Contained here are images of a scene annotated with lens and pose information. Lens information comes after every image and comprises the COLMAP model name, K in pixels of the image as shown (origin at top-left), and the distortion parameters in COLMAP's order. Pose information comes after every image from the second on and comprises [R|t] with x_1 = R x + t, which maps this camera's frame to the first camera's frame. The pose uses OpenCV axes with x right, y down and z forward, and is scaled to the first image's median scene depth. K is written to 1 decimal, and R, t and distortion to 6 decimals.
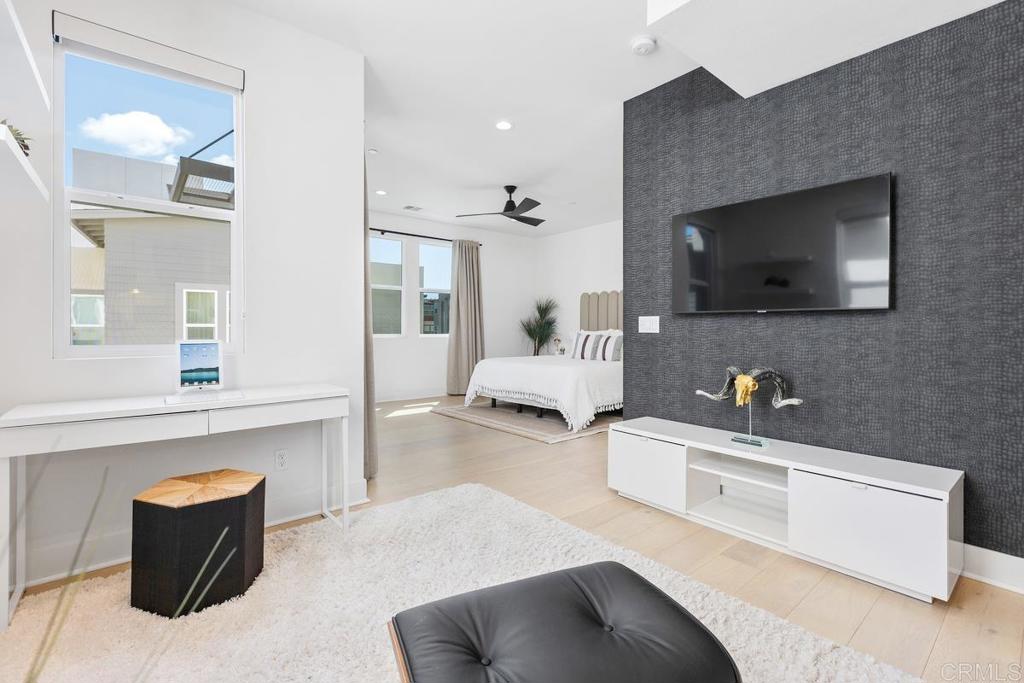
lens RADIAL K [[452.2, 0, 512.0], [0, 452.2, 341.5], [0, 0, 1]] dist [-0.000507, 0.000254]
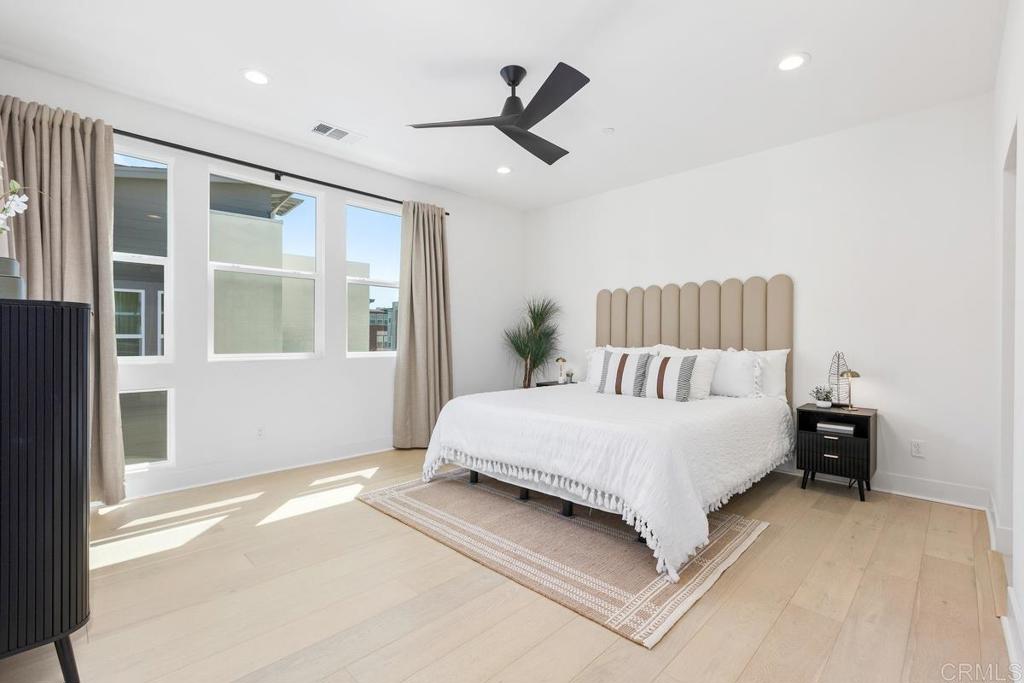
lens RADIAL K [[452.2, 0, 512.0], [0, 452.2, 341.5], [0, 0, 1]] dist [-0.000507, 0.000254]
pose [[0.995413, 0.001853, 0.095657, -0.041742], [0.000360, 0.999733, -0.023103, -0.016578], [-0.095674, 0.023032, 0.995146, 0.379808]]
